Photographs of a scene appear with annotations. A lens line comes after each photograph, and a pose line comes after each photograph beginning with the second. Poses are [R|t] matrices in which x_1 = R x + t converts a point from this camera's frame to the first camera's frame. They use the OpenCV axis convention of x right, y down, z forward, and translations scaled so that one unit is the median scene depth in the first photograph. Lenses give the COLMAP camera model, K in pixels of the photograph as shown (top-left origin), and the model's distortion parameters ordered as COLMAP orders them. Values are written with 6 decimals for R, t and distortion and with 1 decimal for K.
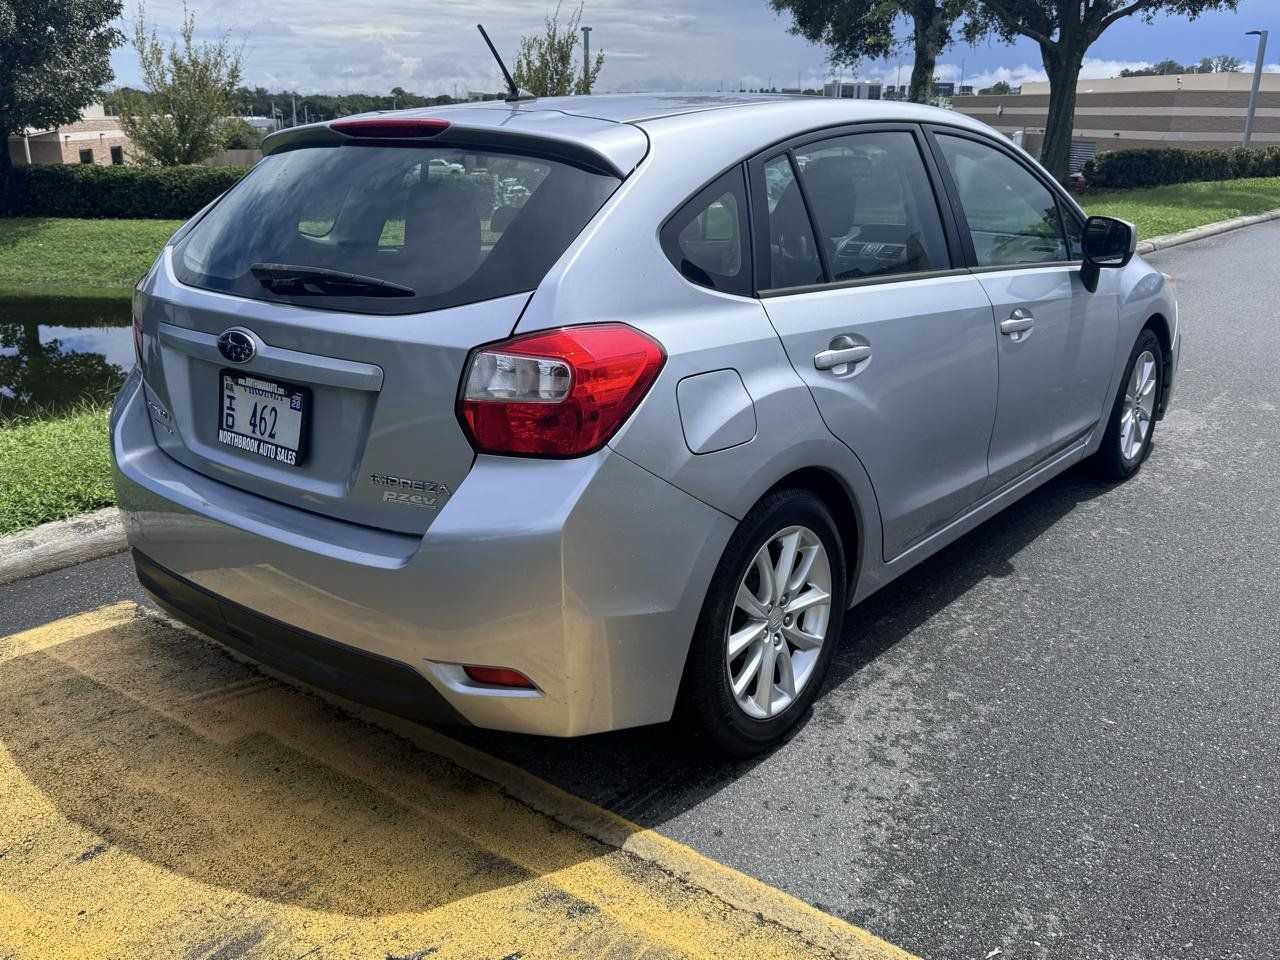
lens RADIAL K [[1125.0, 0, 651.0], [0, 1125.0, 472.0], [0, 0, 1]] dist [0.054806, -0.092737]
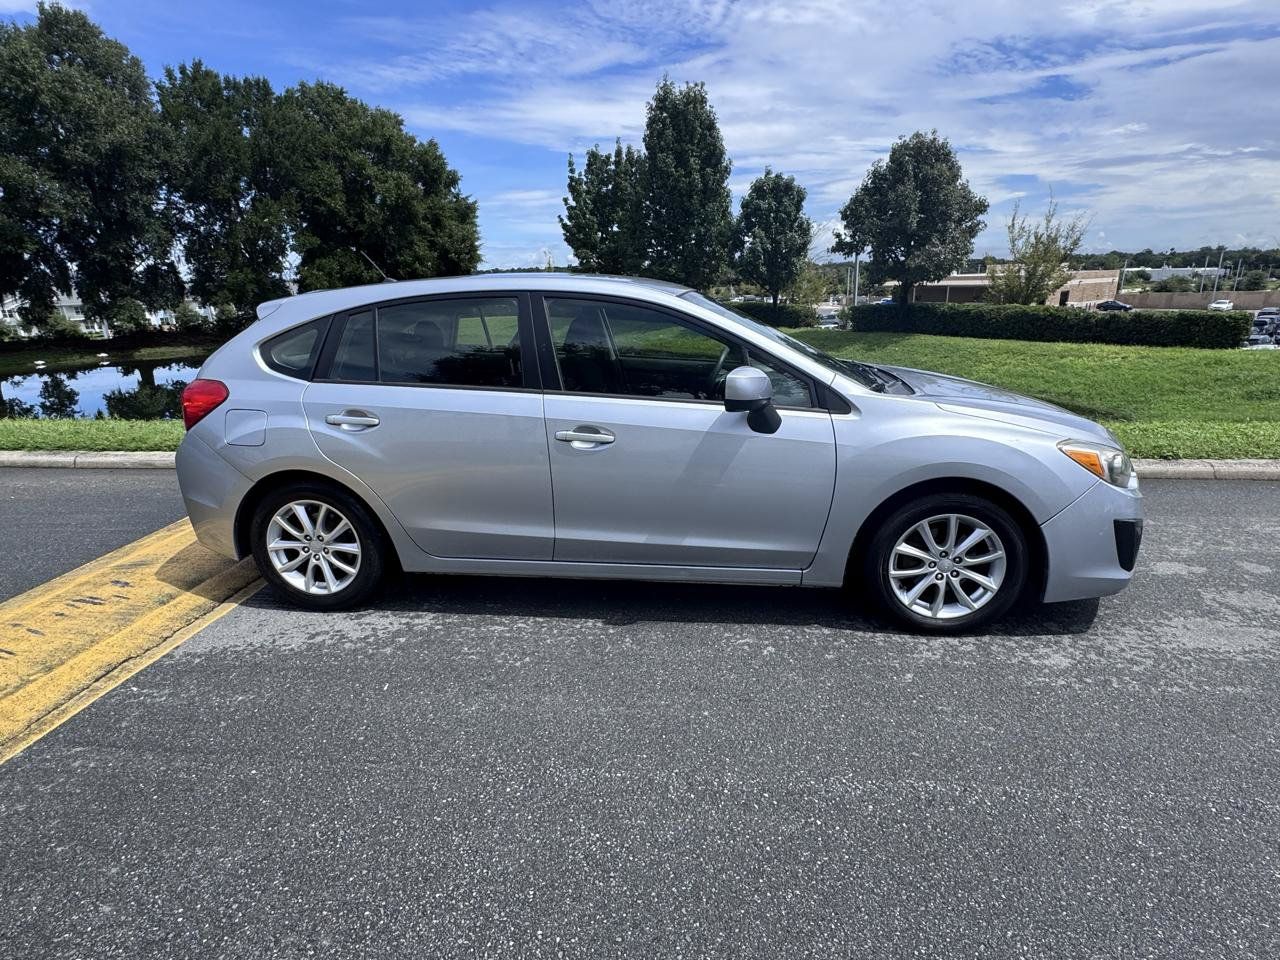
lens RADIAL K [[694.9, 0, 635.9], [0, 694.9, 474.0], [0, 0, 1]] dist [-0.000066, -0.000984]
pose [[0.514239, 0.213008, -0.830774, 1.299583], [-0.230587, 0.967338, 0.105292, -0.232773], [0.826068, 0.137421, 0.546560, 0.736437]]
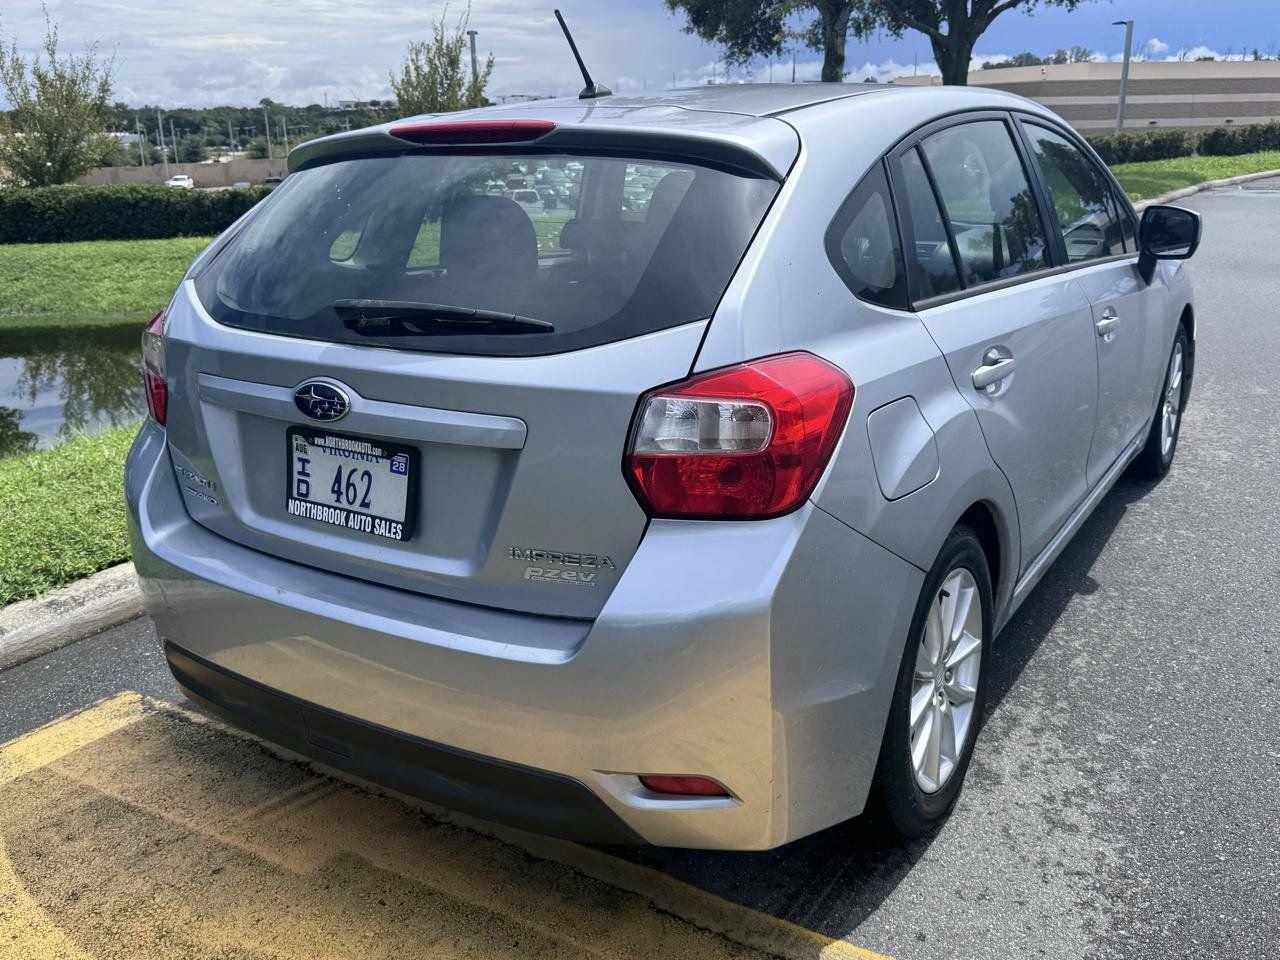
lens RADIAL K [[1125.0, 0, 648.6], [0, 1125.0, 466.0], [0, 0, 1]] dist [0.054806, -0.092737]
pose [[0.994246, -0.056277, 0.091148, -0.174273], [0.056908, 0.998370, -0.004331, -0.039062], [-0.090756, 0.009493, 0.995828, 0.134565]]
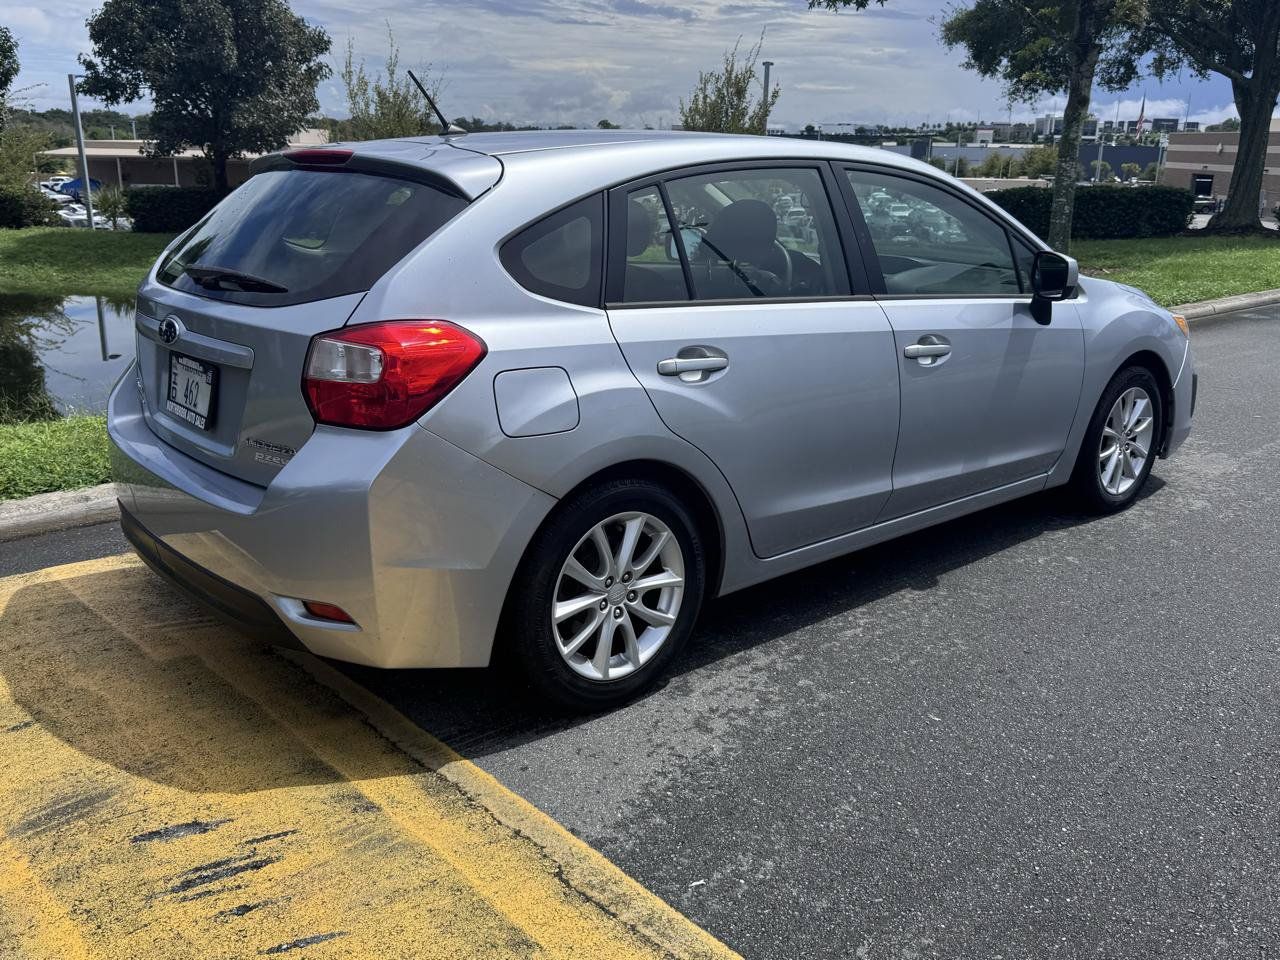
lens RADIAL K [[1125.0, 0, 648.4], [0, 1125.0, 473.6], [0, 0, 1]] dist [0.054806, -0.092737]
pose [[0.984491, 0.060931, -0.164515, 0.302476], [-0.064930, 0.997708, -0.019037, 0.028341], [0.162978, 0.029424, 0.986191, -0.104350]]
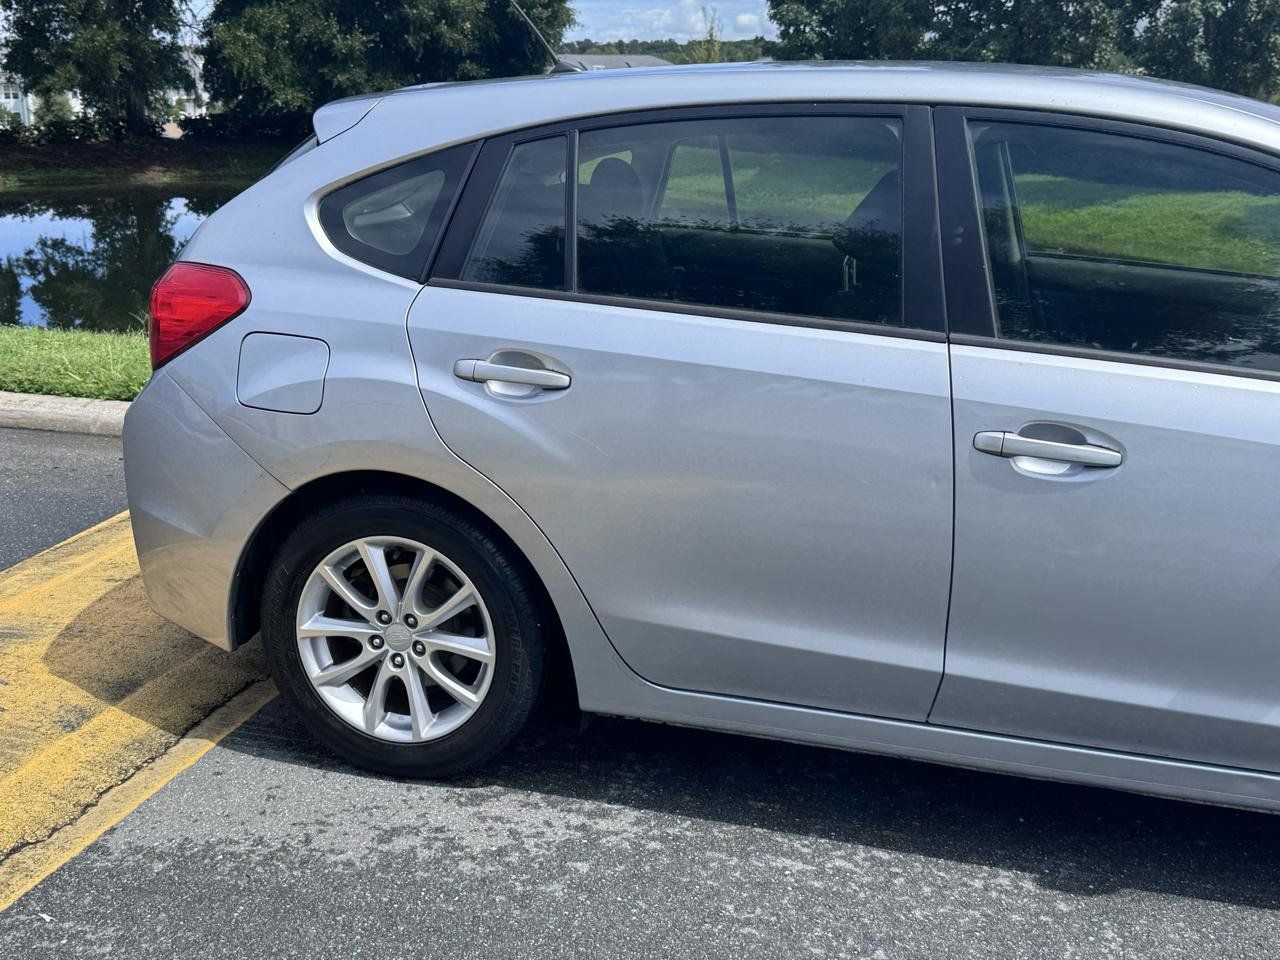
lens RADIAL K [[1484.7, 0, 622.5], [0, 1484.7, 470.9], [0, 0, 1]] dist [0.054602, 0.000000]
pose [[0.361754, 0.238965, -0.901127, 1.154126], [-0.286509, 0.948310, 0.136459, -0.198817], [0.887156, 0.208816, 0.411521, 0.603336]]
